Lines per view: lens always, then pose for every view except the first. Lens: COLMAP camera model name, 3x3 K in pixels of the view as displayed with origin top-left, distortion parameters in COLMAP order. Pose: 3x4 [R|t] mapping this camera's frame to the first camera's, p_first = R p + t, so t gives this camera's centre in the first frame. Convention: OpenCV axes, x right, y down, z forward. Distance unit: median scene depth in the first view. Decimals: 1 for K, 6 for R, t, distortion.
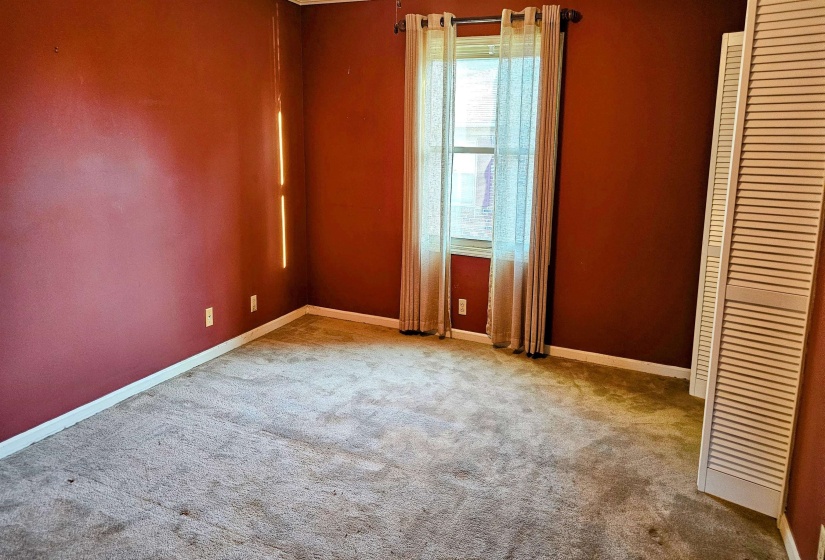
lens RADIAL K [[552.8, 0, 418.1], [0, 552.8, 235.0], [0, 0, 1]] dist [0.041050, -0.032095]
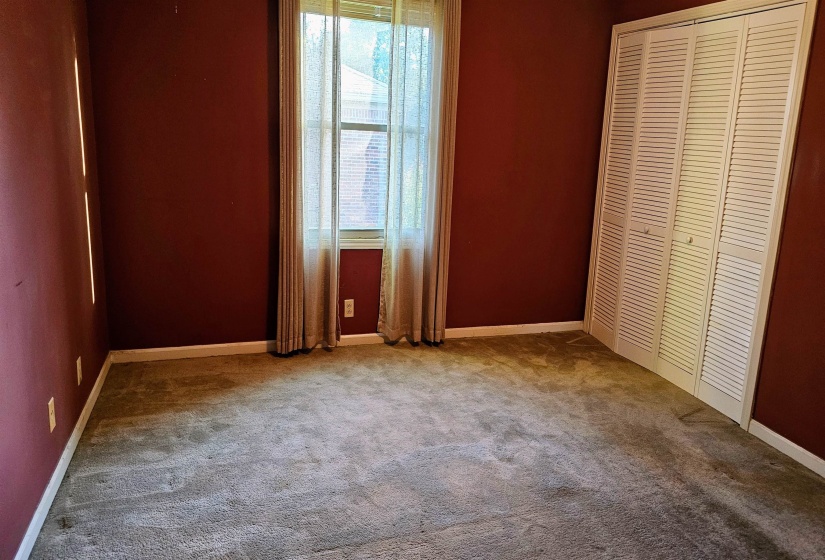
lens RADIAL K [[562.1, 0, 420.1], [0, 562.1, 217.5], [0, 0, 1]] dist [0.053874, -0.046515]
pose [[0.764172, -0.099186, 0.637341, -0.404365], [0.078996, 0.995059, 0.060139, -0.058670], [-0.640157, 0.004391, 0.768232, 0.266504]]
